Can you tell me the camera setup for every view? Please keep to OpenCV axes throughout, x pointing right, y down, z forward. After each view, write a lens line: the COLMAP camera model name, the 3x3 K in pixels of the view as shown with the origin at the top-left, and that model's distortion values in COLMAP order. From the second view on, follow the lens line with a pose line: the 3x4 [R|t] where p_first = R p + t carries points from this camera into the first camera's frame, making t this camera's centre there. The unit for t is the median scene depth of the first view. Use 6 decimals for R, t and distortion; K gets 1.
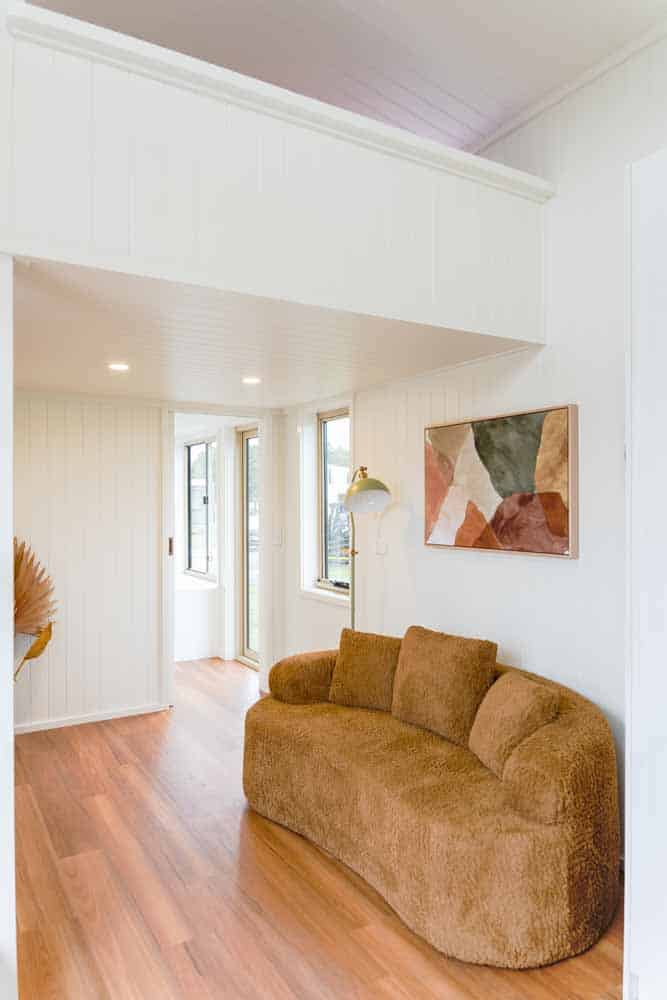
lens RADIAL K [[674.6, 0, 329.0], [0, 674.6, 503.4], [0, 0, 1]] dist [0.019494, -0.004509]
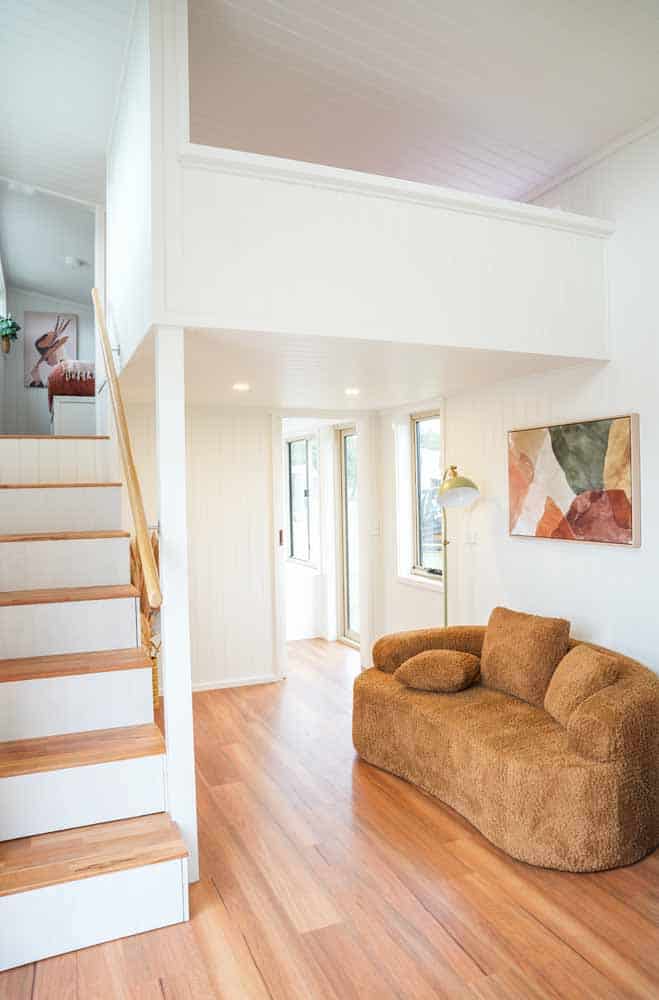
lens RADIAL K [[698.8, 0, 331.5], [0, 698.8, 498.9], [0, 0, 1]] dist [-0.098644, 0.004658]
pose [[0.991740, -0.014799, -0.127404, -0.003819], [0.017001, 0.999724, 0.016214, -0.027753], [0.127129, -0.018246, 0.991718, -0.212718]]
